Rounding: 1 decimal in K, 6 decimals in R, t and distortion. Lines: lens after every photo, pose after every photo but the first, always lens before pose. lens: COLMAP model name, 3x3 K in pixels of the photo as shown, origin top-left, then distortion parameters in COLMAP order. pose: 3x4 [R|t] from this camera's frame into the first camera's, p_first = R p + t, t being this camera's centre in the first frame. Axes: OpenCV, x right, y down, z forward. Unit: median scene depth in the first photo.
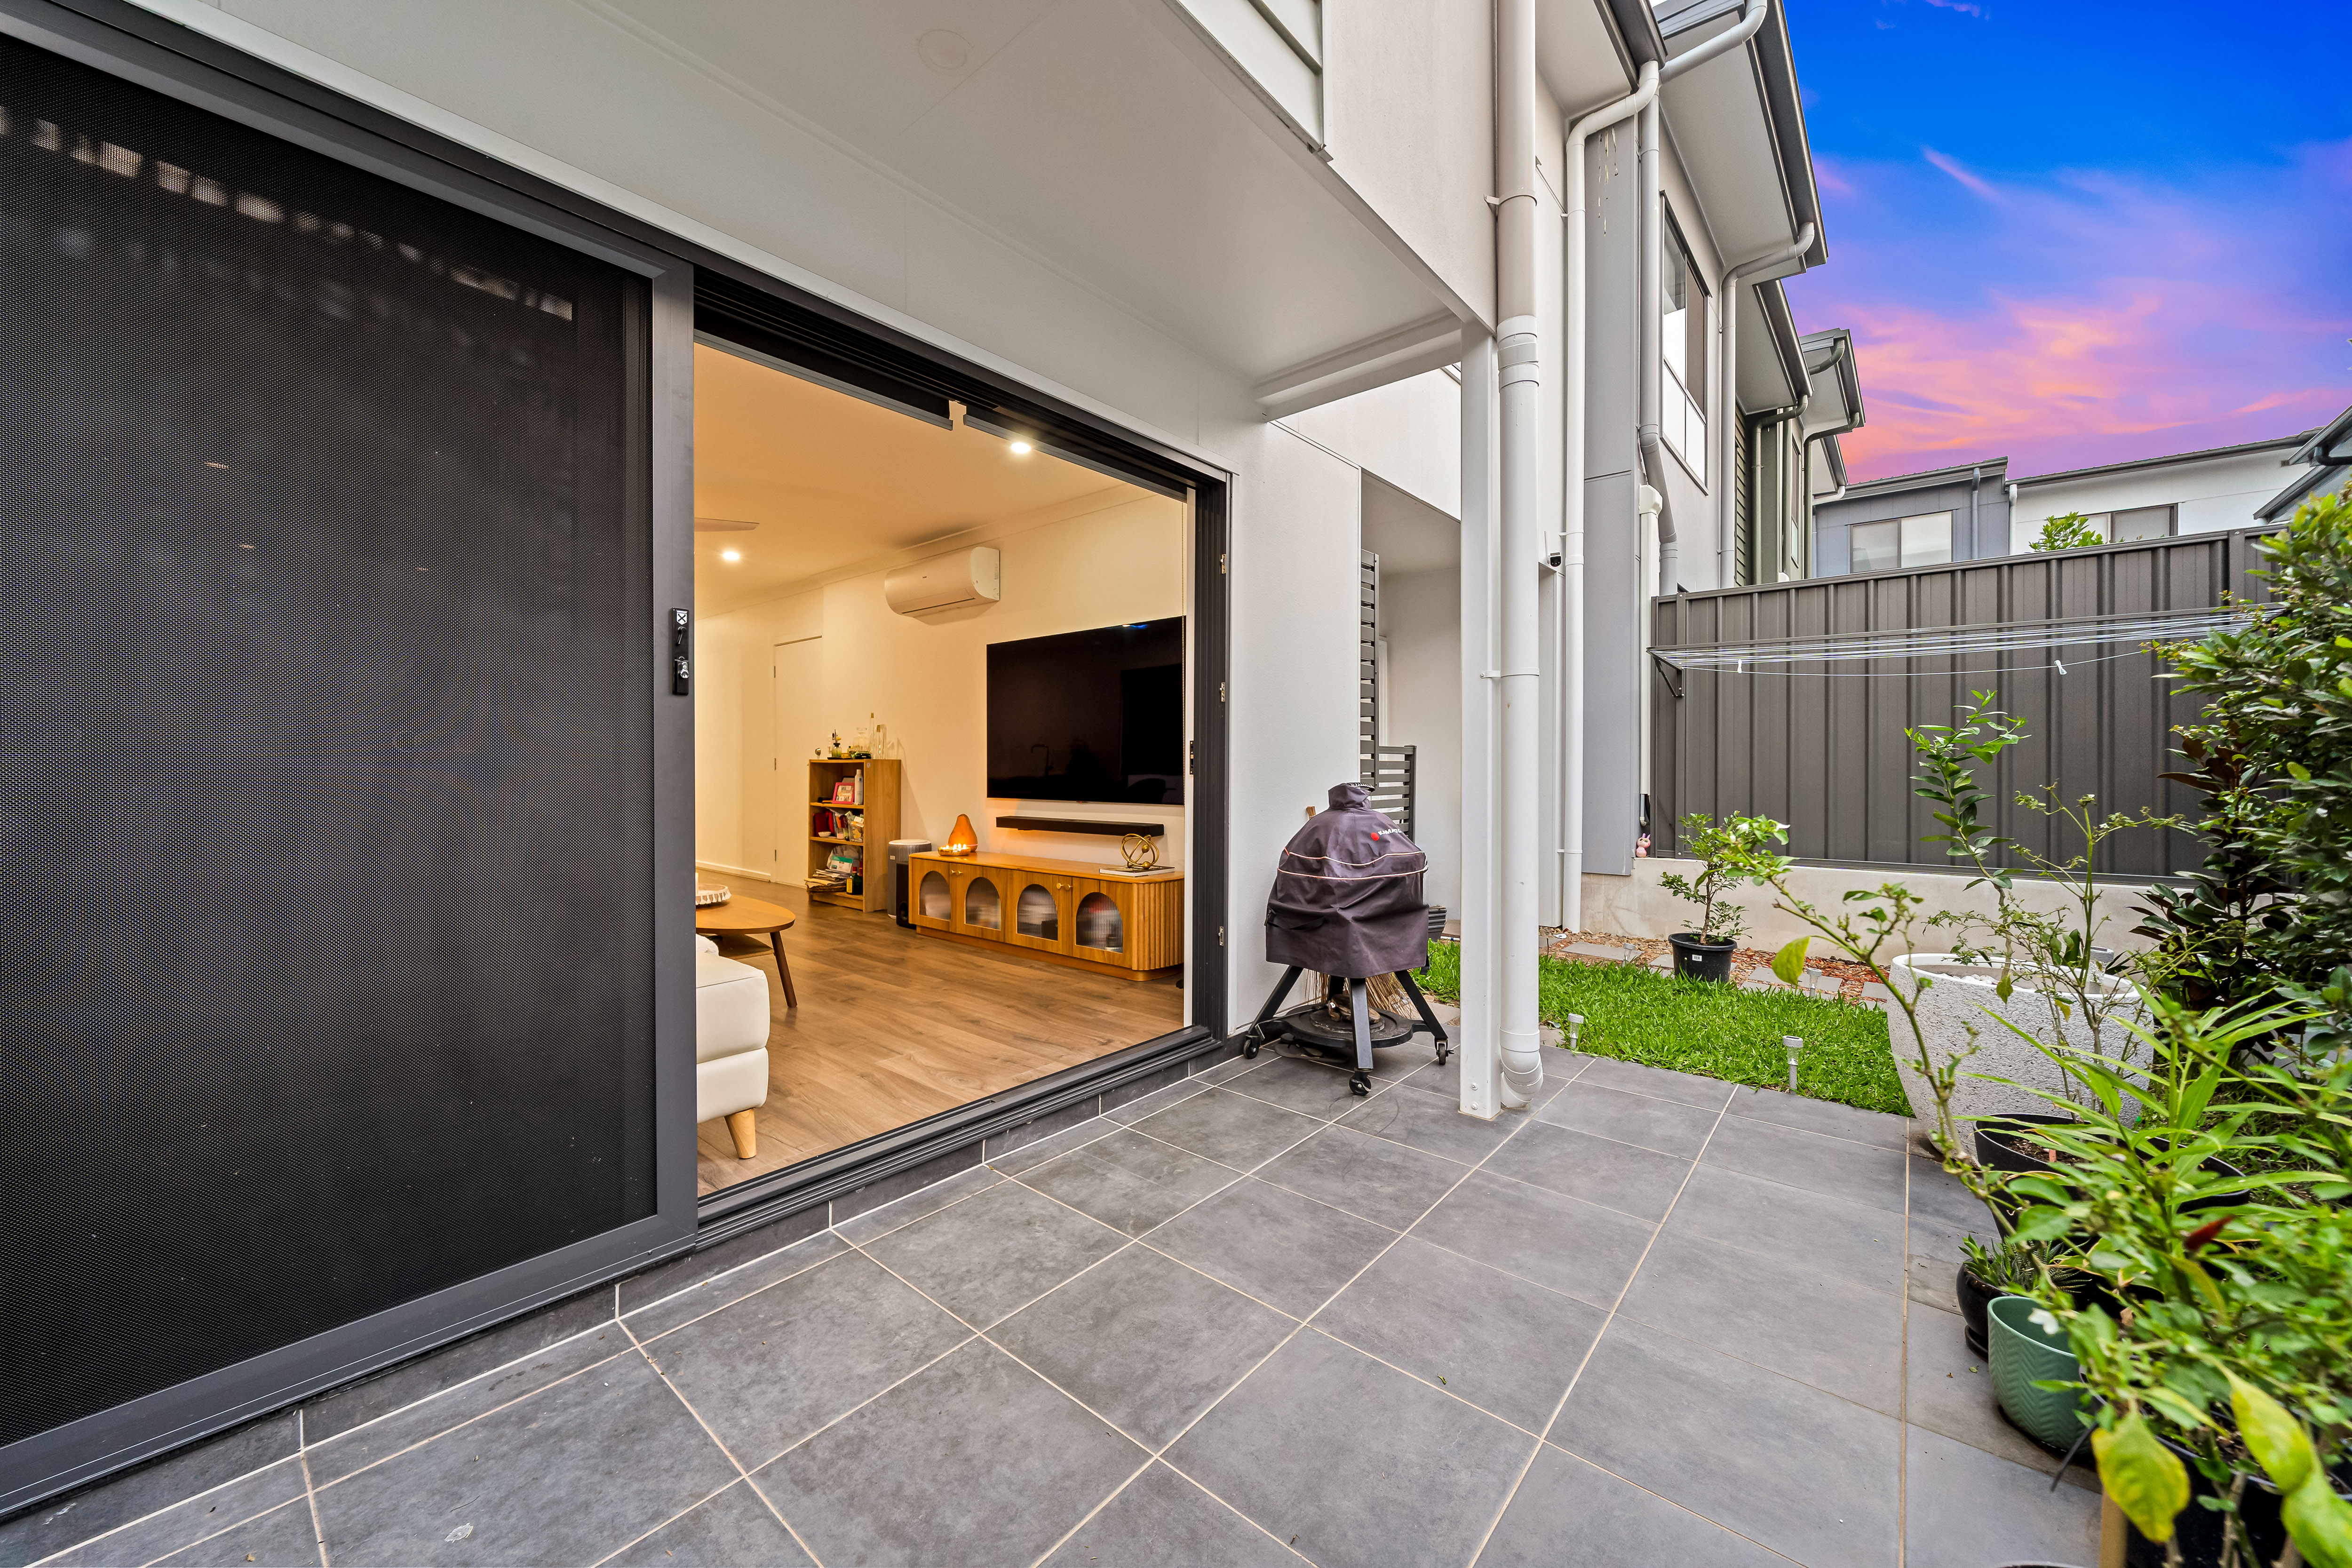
lens RADIAL K [[866.5, 0, 1144.4], [0, 866.5, 775.6], [0, 0, 1]] dist [-0.009458, 0.000078]
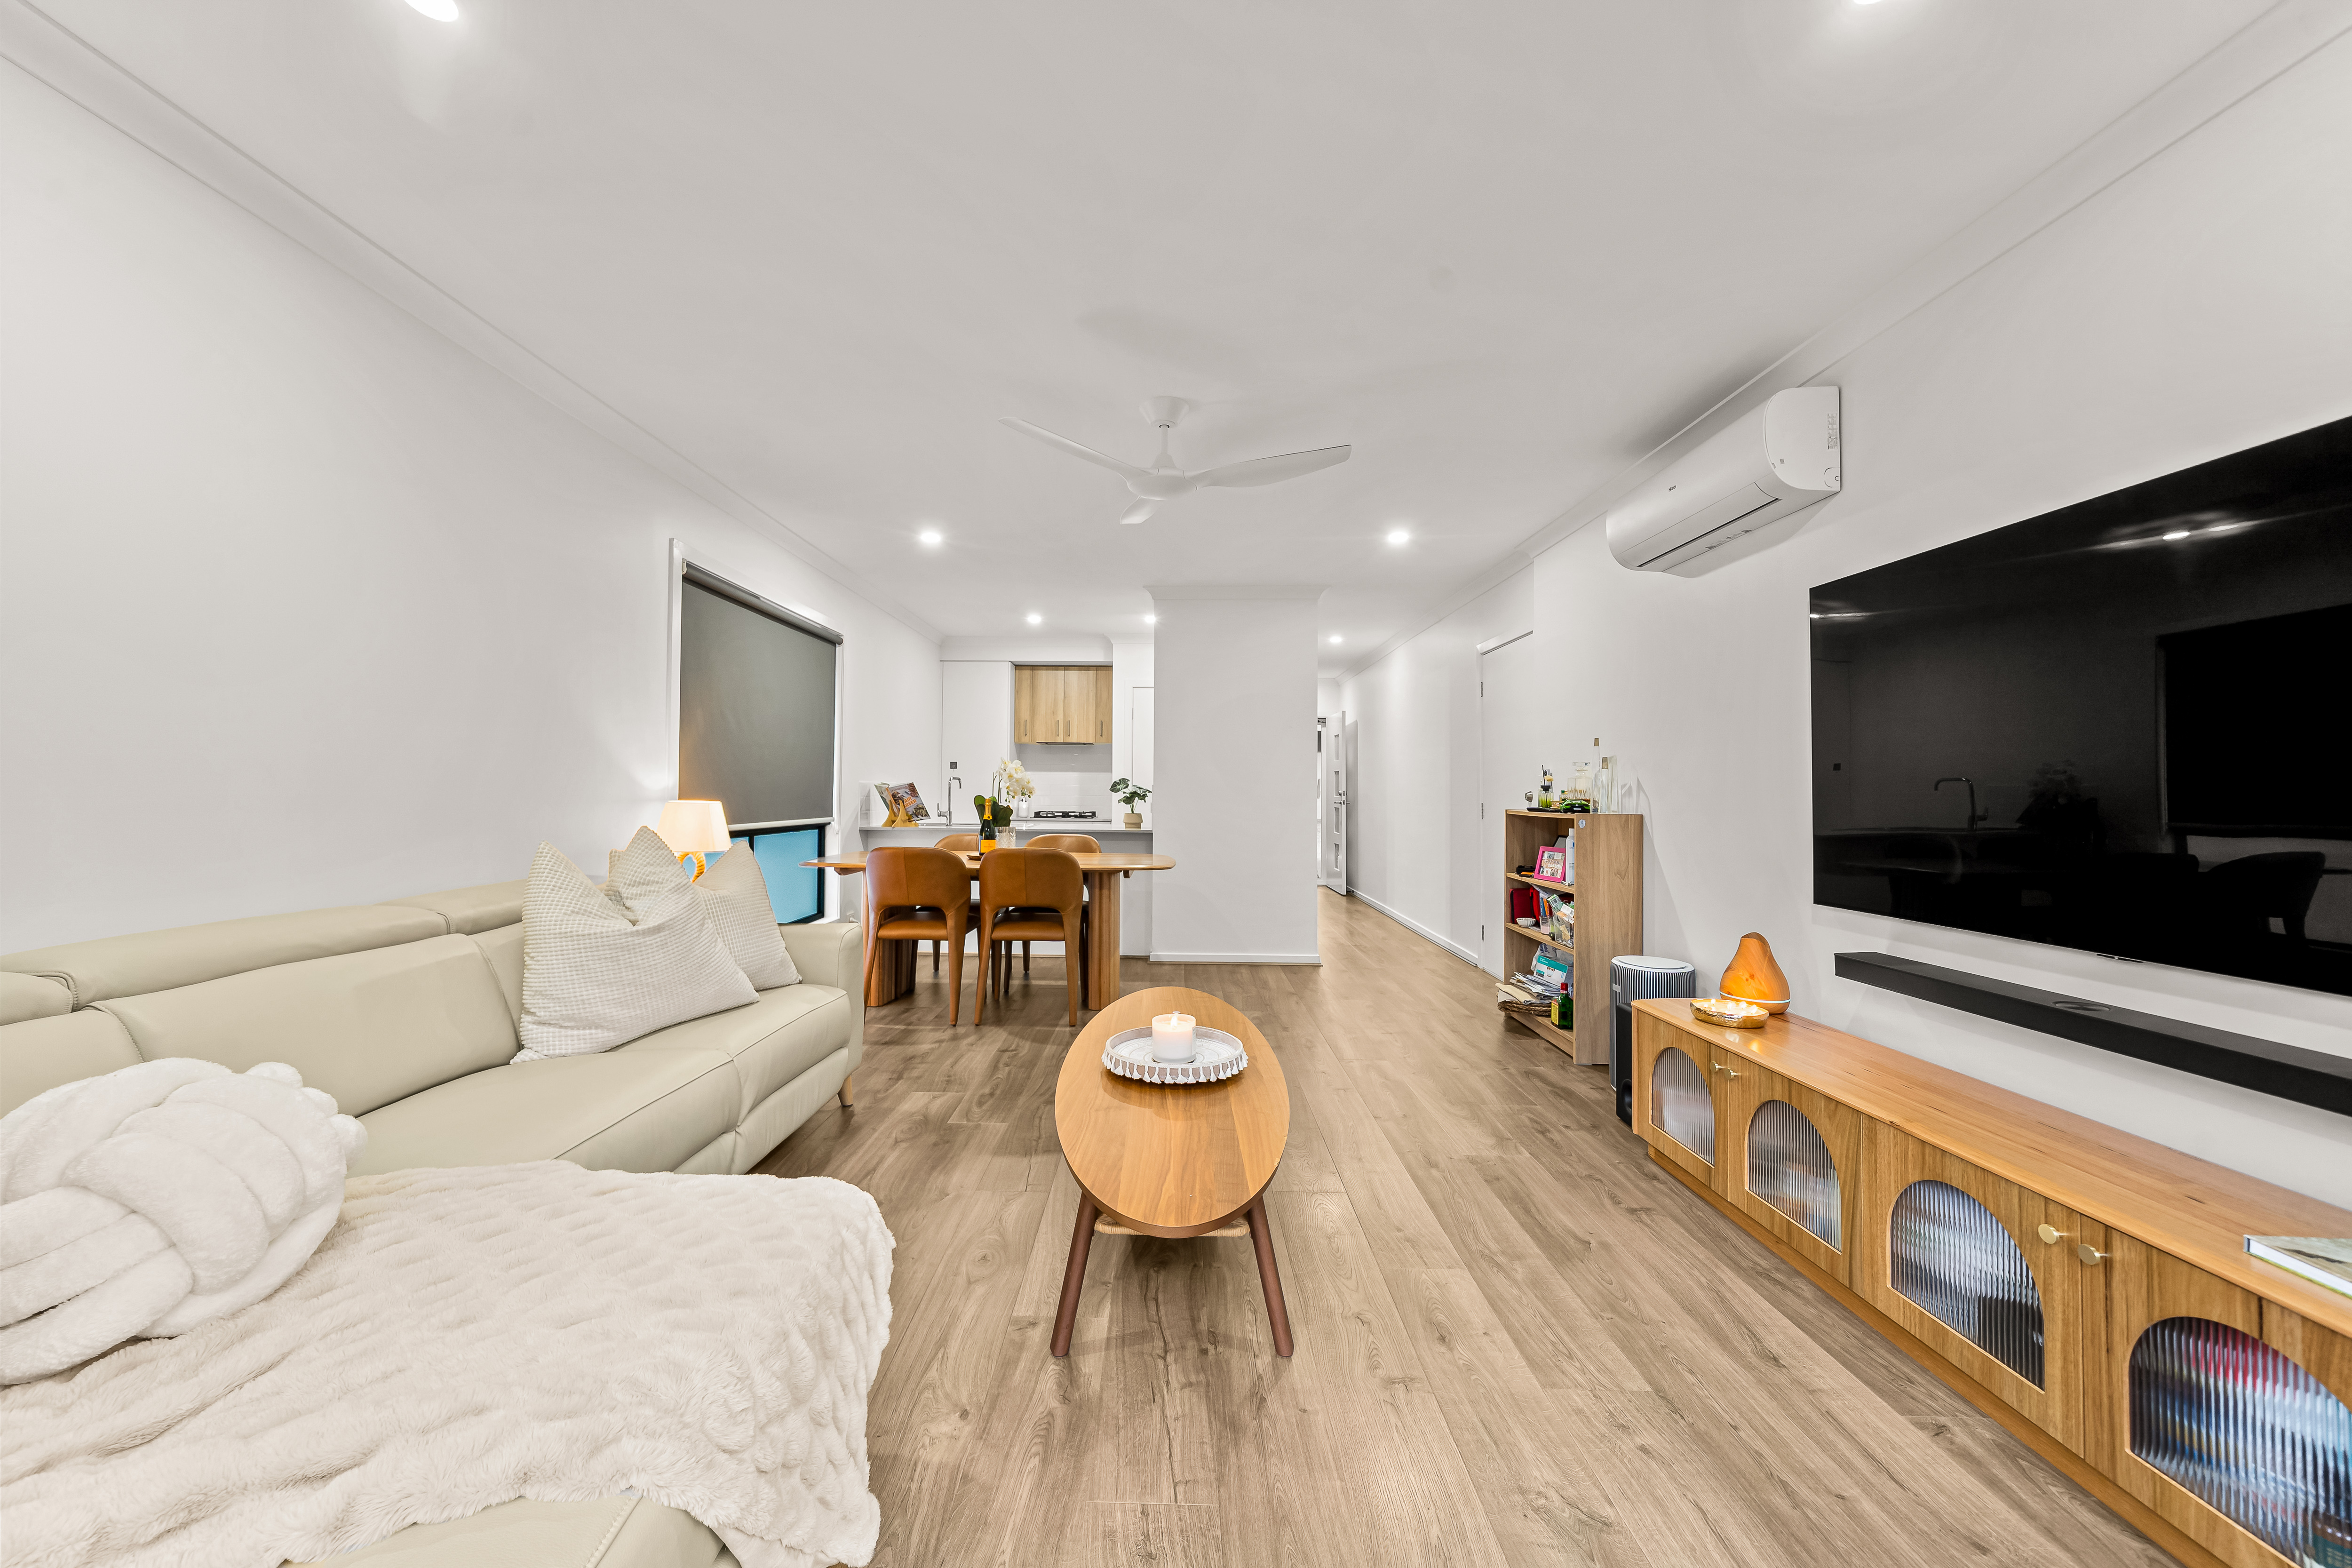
lens RADIAL K [[866.5, 0, 1144.4], [0, 866.5, 775.6], [0, 0, 1]] dist [-0.009458, 0.000078]
pose [[0.640774, -0.016221, -0.767558, -0.051740], [-0.012049, 0.999441, -0.031179, -0.025279], [0.767635, 0.029227, 0.640221, 0.404933]]
